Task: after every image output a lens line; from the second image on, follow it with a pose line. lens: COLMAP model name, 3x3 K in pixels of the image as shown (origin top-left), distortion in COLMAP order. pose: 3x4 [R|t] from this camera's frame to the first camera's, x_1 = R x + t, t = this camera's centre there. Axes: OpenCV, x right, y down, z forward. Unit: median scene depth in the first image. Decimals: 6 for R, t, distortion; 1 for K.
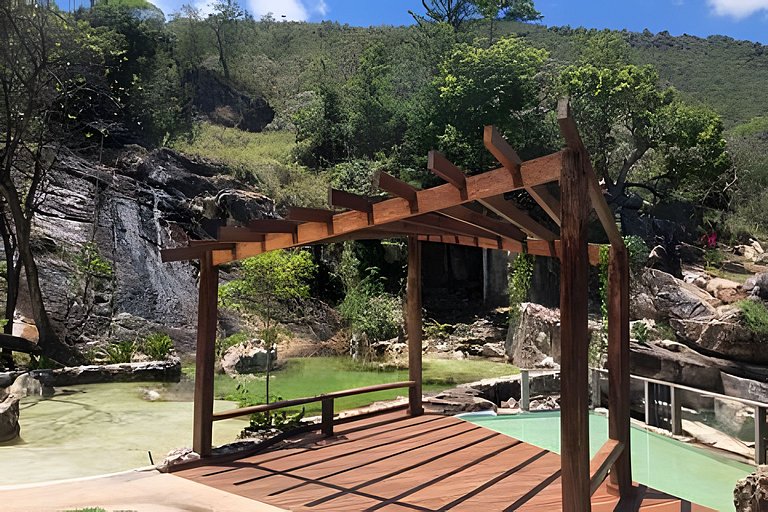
lens RADIAL K [[630.1, 0, 379.3], [0, 630.1, 252.9], [0, 0, 1]] dist [0.042949, -0.050851]
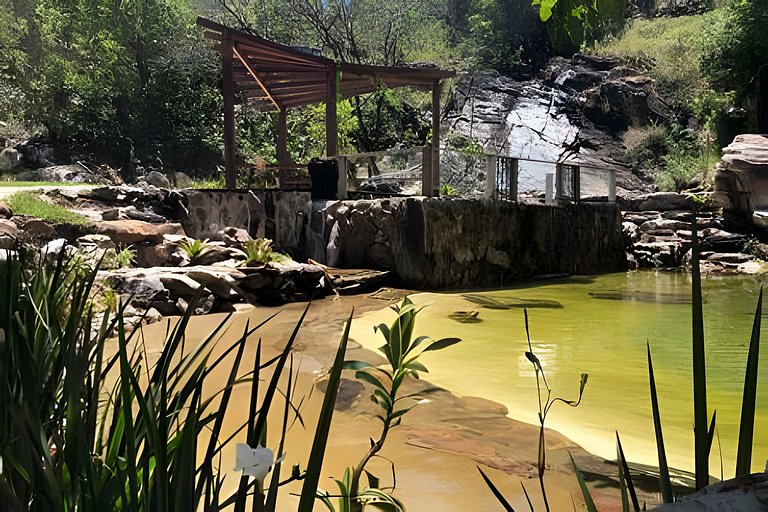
lens RADIAL K [[630.1, 0, 382.4], [0, 630.1, 248.6], [0, 0, 1]] dist [0.042949, -0.050851]
pose [[0.569000, 0.020321, -0.822087, 0.585116], [0.066825, 0.995246, 0.070853, 0.118144], [0.819618, -0.095251, 0.564936, -0.007950]]
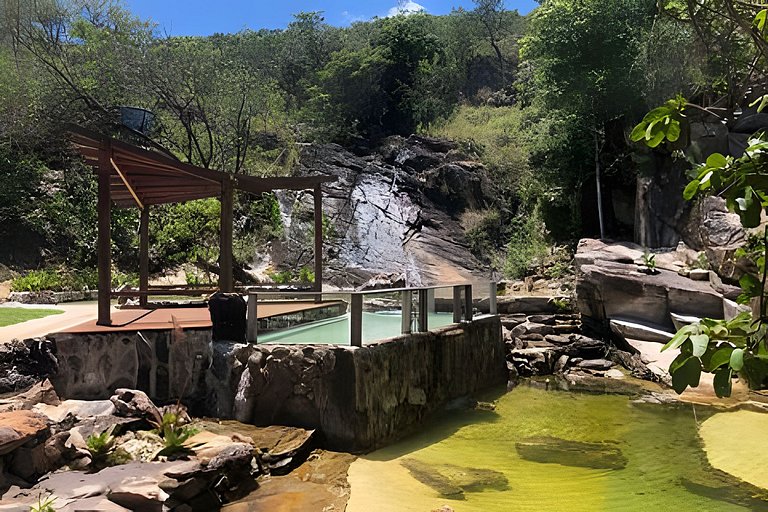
lens RADIAL K [[630.1, 0, 385.4], [0, 630.1, 252.4], [0, 0, 1]] dist [0.042949, -0.050851]
pose [[0.784080, -0.030214, -0.619924, 0.512682], [0.055283, 0.998244, 0.021269, 0.049482], [0.618193, -0.050948, 0.784374, -0.035465]]
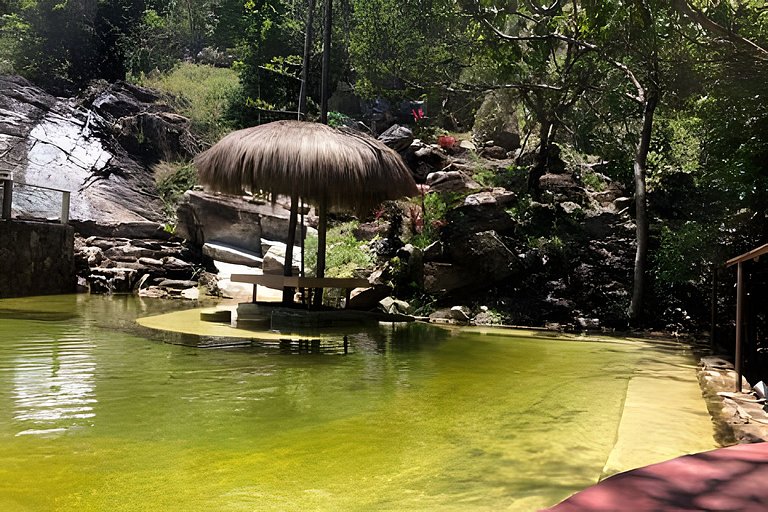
lens RADIAL K [[630.1, 0, 397.3], [0, 630.1, 249.7], [0, 0, 1]] dist [0.042949, -0.050851]
pose [[0.948724, 0.026230, -0.315014, 0.694163], [-0.017125, 0.999353, 0.031639, 0.132277], [0.315640, -0.024622, 0.948559, 0.061194]]
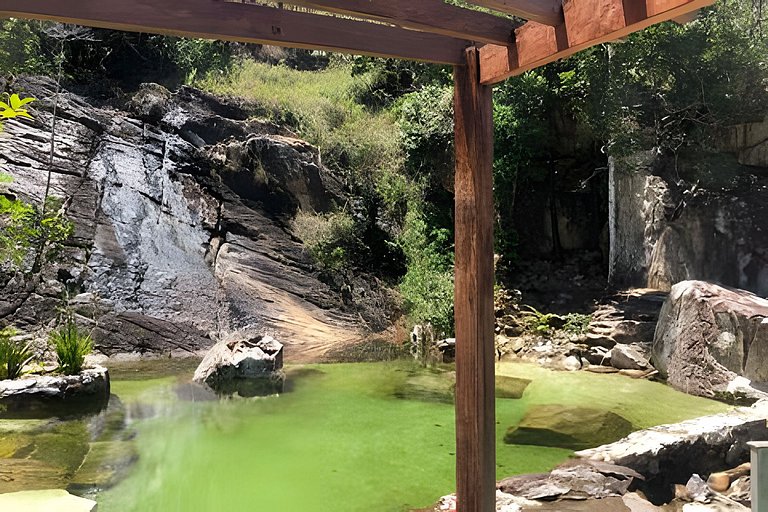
lens RADIAL K [[630.1, 0, 396.2], [0, 630.1, 256.2], [0, 0, 1]] dist [0.042949, -0.050851]
pose [[0.992213, -0.001167, -0.124551, 0.027040], [0.005929, 0.999265, 0.037872, 0.026001], [0.124415, -0.038316, 0.991490, 0.312774]]
